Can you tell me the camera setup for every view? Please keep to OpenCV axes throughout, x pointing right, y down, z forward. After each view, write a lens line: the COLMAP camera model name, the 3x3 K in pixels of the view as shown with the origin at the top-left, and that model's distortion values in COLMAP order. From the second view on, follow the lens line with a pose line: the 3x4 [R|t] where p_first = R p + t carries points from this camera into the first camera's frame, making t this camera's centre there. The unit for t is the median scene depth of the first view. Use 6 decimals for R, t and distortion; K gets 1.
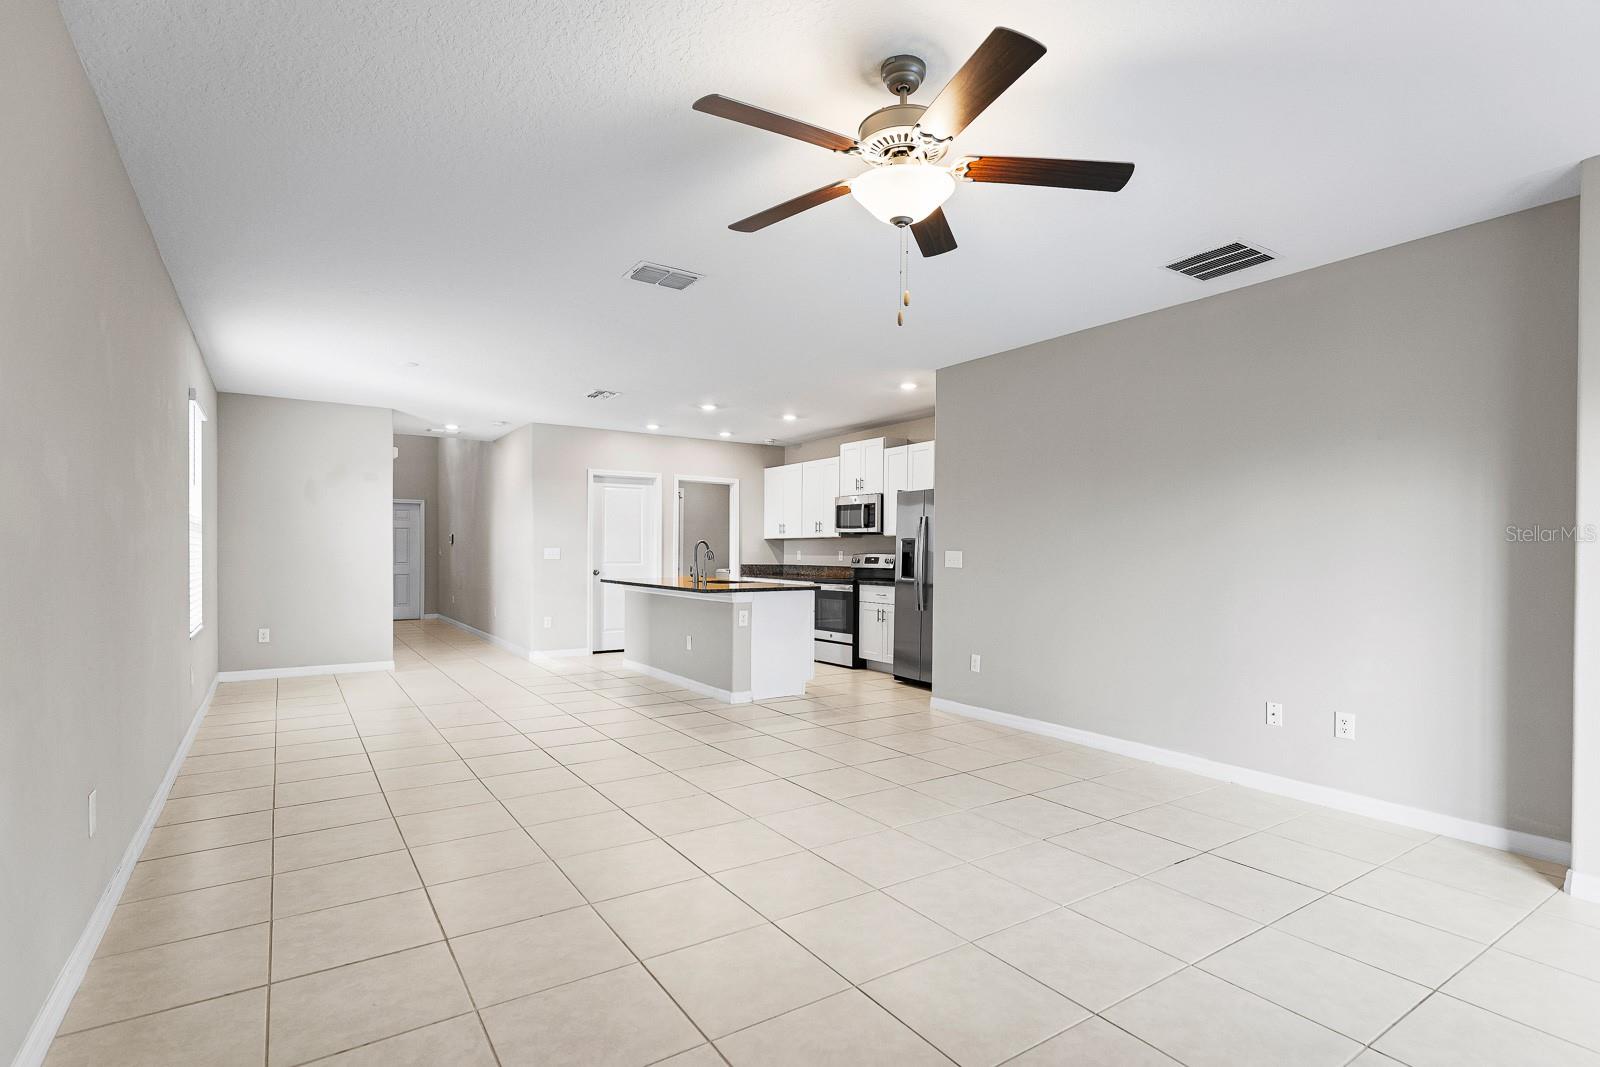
lens RADIAL K [[769.4, 0, 797.2], [0, 769.4, 557.2], [0, 0, 1]] dist [-0.001095, -0.000166]
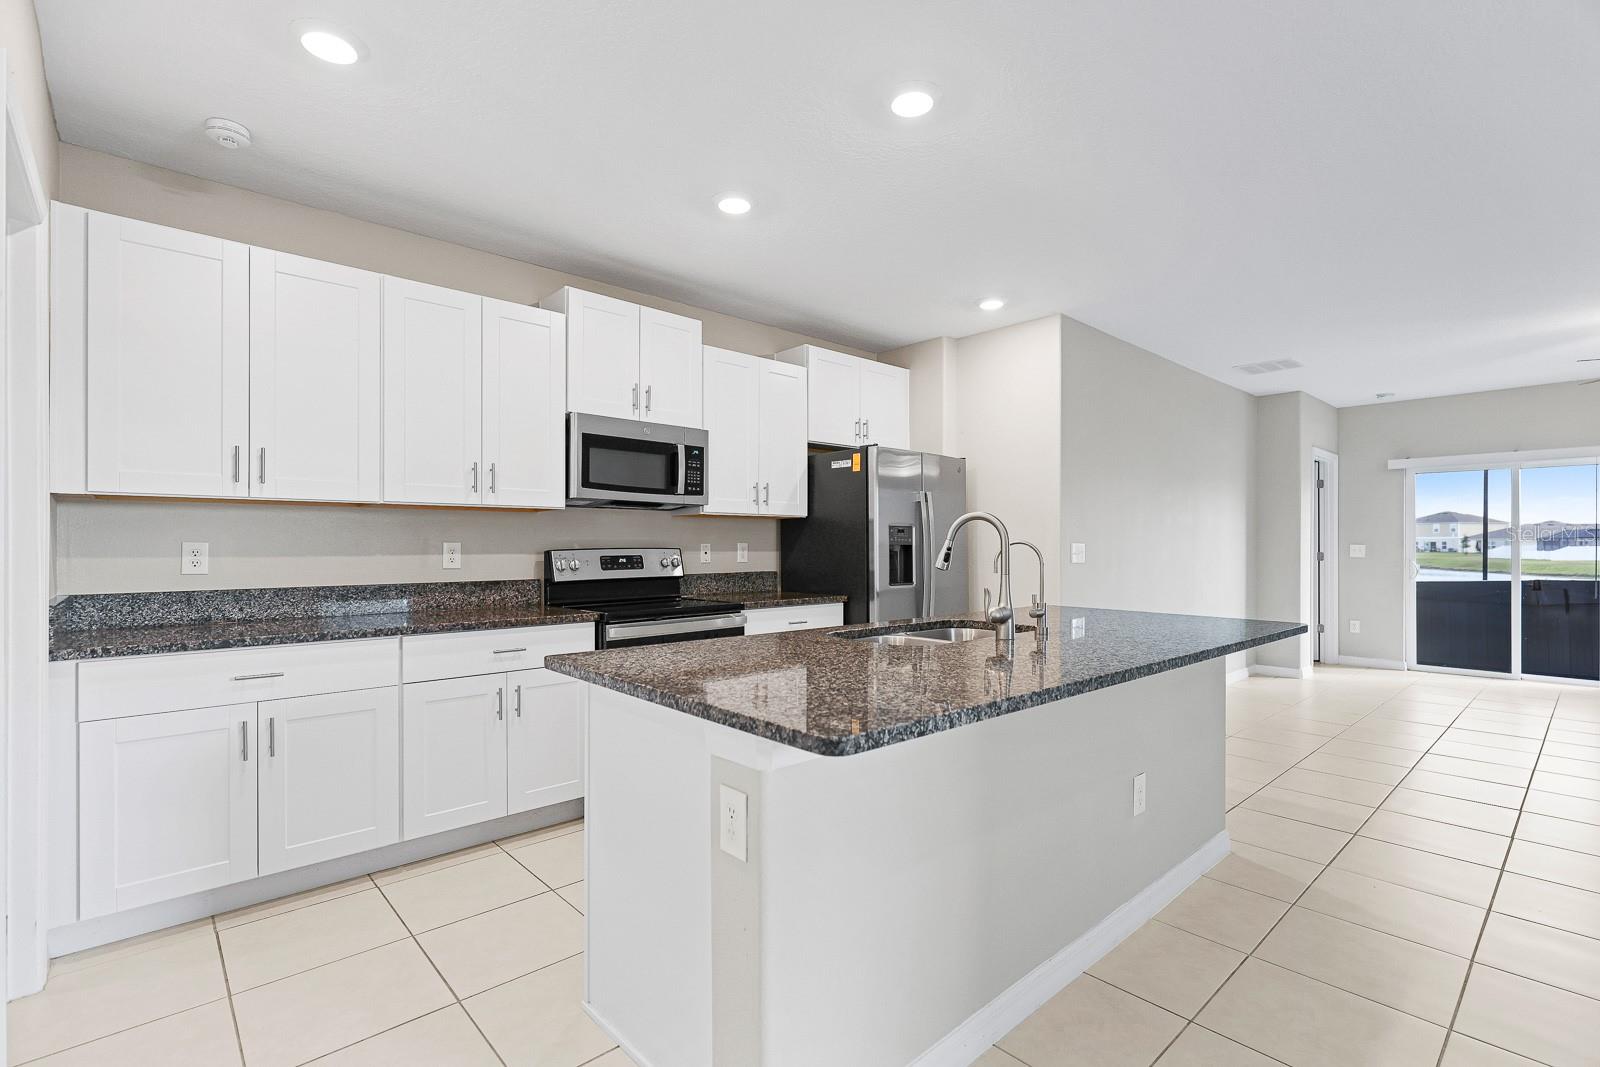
lens RADIAL K [[735.2, 0, 800.7], [0, 735.2, 540.0], [0, 0, 1]] dist [0.000989, 0.000673]
pose [[-0.153946, -0.001783, 0.988078, -0.349881], [0.004705, 0.999986, 0.002538, -0.009787], [-0.988068, 0.005039, -0.153936, 0.917209]]
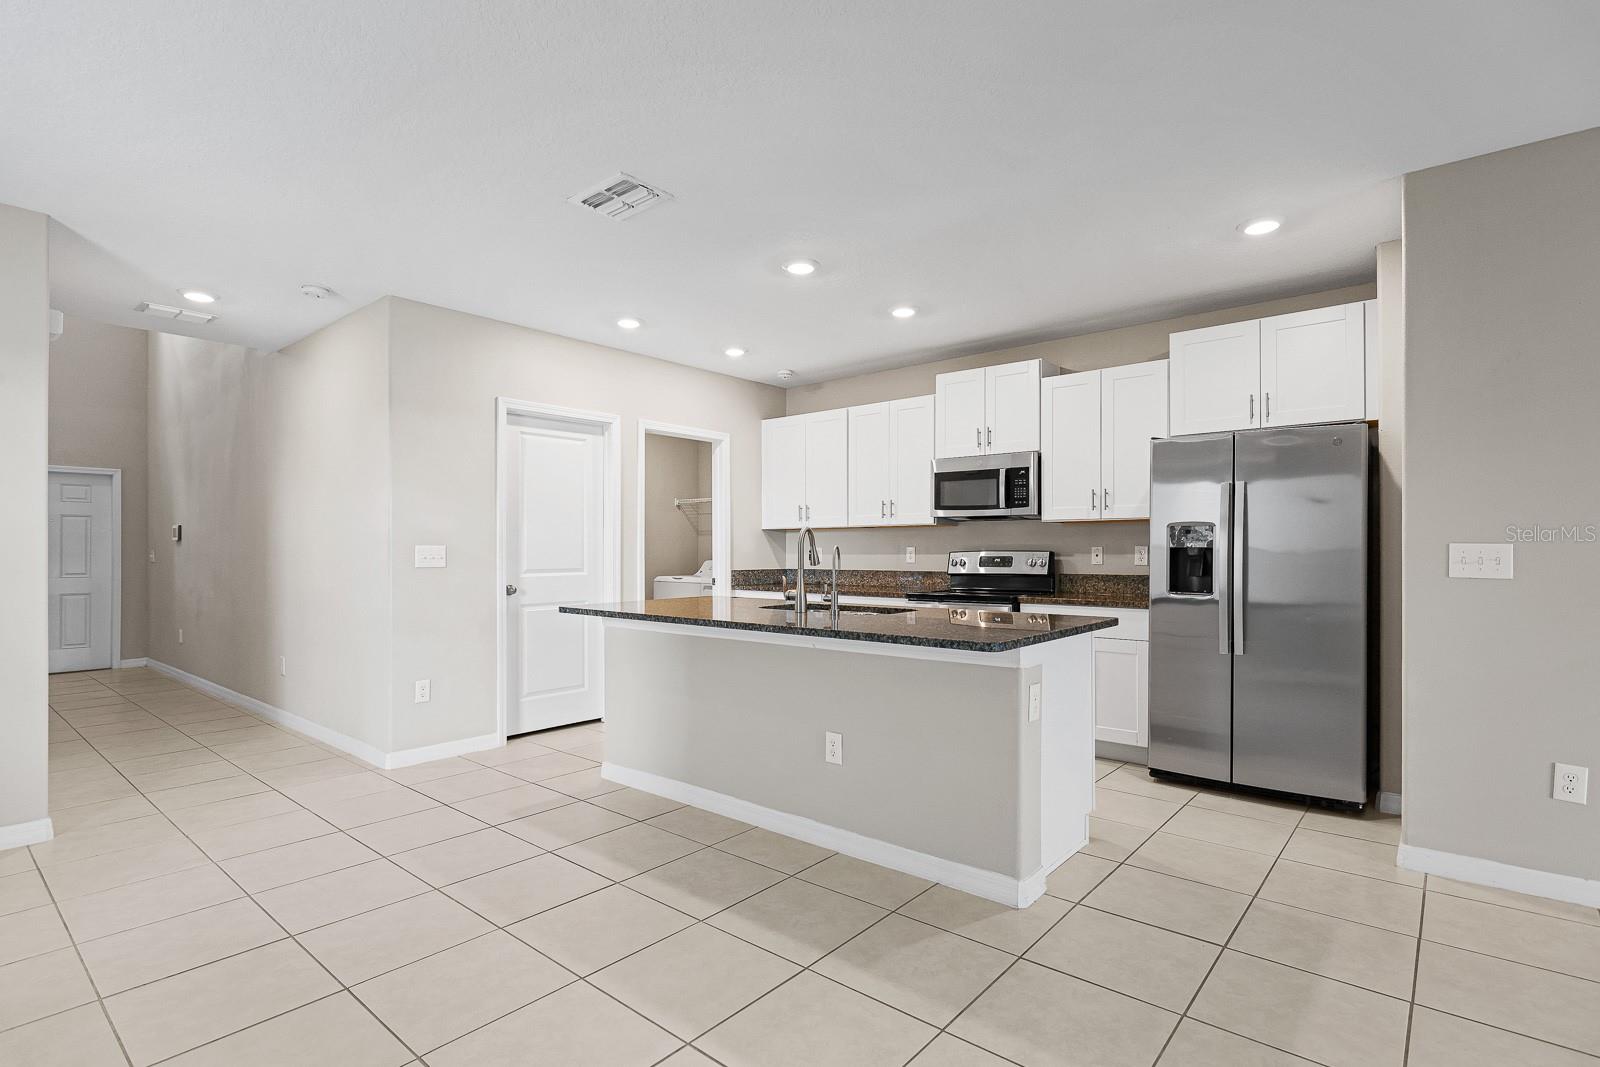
lens RADIAL K [[776.8, 0, 803.0], [0, 776.8, 553.0], [0, 0, 1]] dist [0.004302, 0.000858]
pose [[0.960409, -0.010935, 0.278381, -0.217743], [0.011084, 0.999938, 0.001038, -0.005025], [-0.278375, 0.002089, 0.960470, 0.419591]]
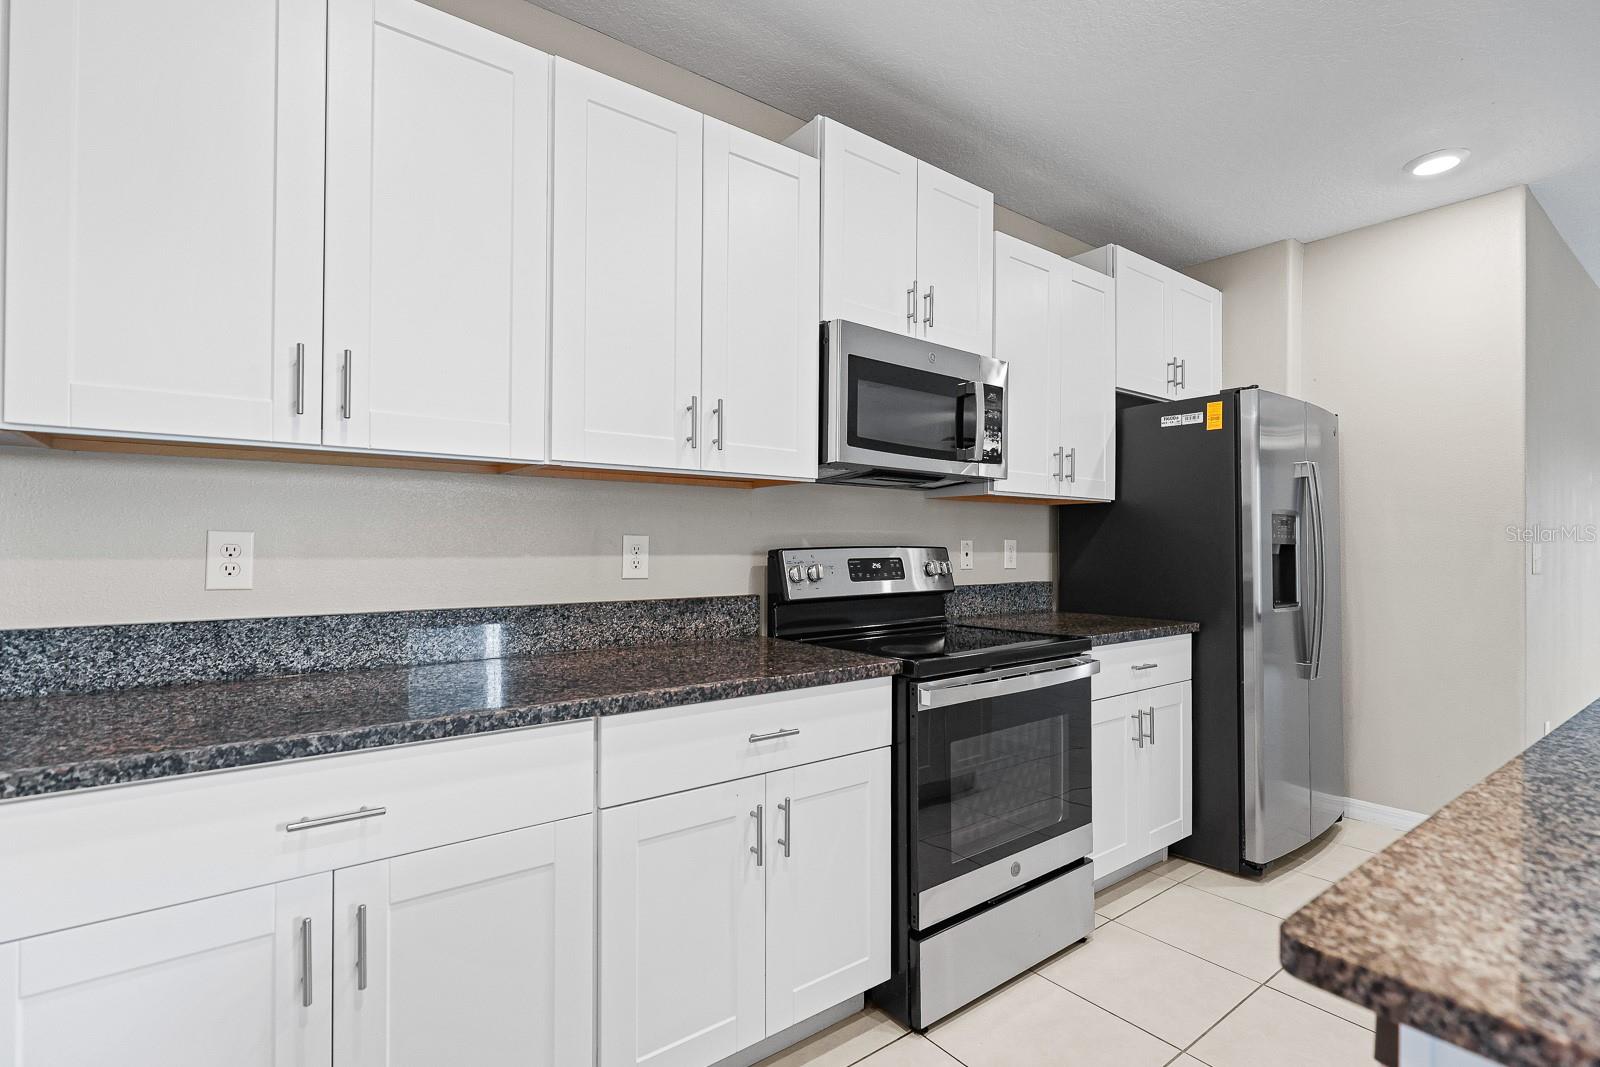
lens RADIAL K [[751.9, 0, 800.0], [0, 751.9, 533.5], [0, 0, 1]] dist [-0.001018, -0.000477]
pose [[-0.069562, 0.003601, 0.997571, -0.185784], [-0.000568, 0.999993, -0.003650, -0.008241], [-0.997577, -0.000820, -0.069560, 1.002537]]
